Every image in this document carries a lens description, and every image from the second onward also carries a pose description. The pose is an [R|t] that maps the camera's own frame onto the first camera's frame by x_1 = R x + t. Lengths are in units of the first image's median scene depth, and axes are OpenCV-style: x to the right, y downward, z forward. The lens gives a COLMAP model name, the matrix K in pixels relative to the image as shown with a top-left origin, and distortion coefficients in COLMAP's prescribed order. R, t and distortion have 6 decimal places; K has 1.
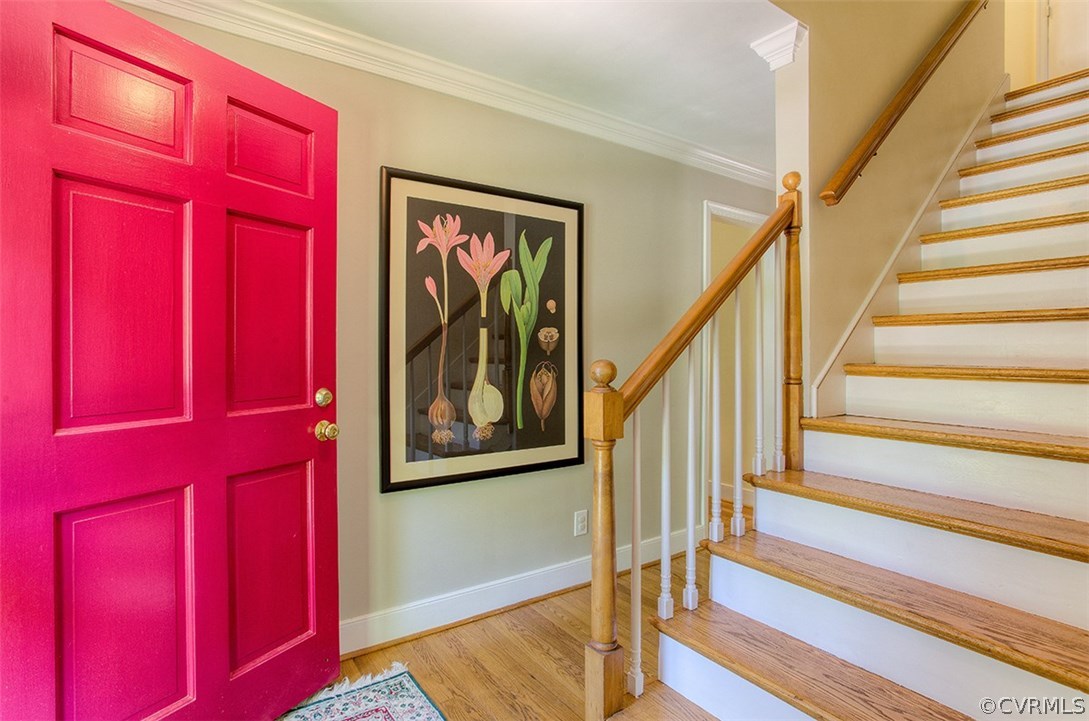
lens RADIAL K [[560.8, 0, 548.7], [0, 560.8, 350.1], [0, 0, 1]] dist [-0.020559, -0.000426]
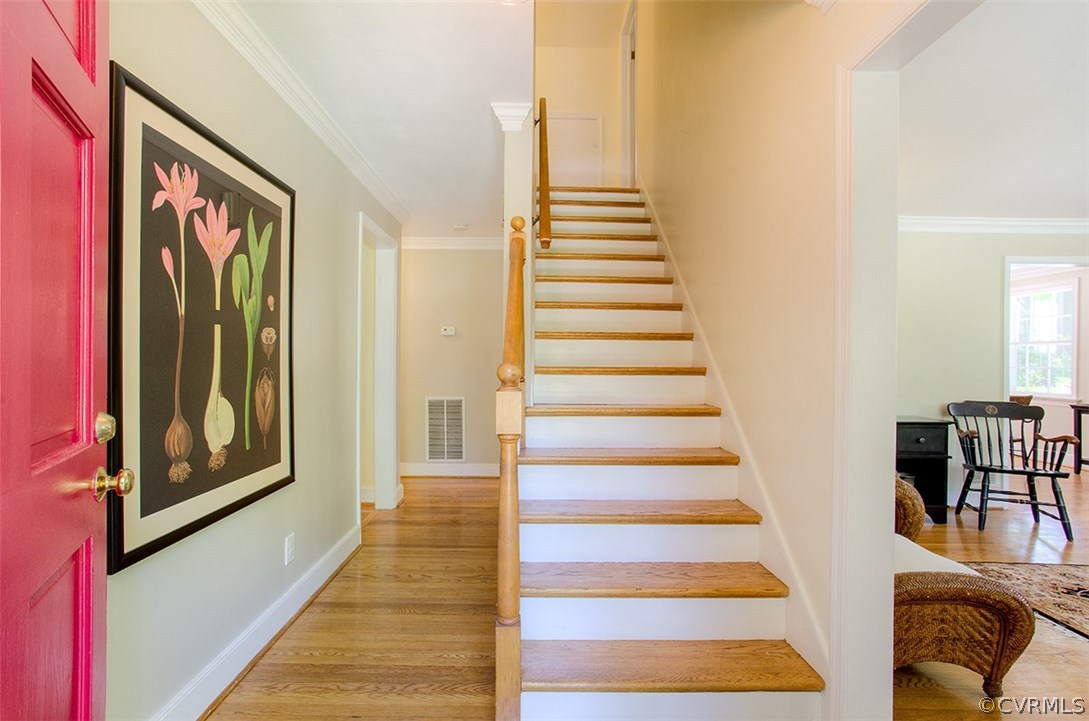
lens RADIAL K [[522.8, 0, 545.2], [0, 522.8, 360.5], [0, 0, 1]] dist [0.001730, 0.006129]
pose [[0.578002, -0.000240, 0.816035, -0.450441], [-0.002563, 0.999994, 0.002110, 0.007815], [-0.816031, -0.003311, 0.577999, 0.219307]]
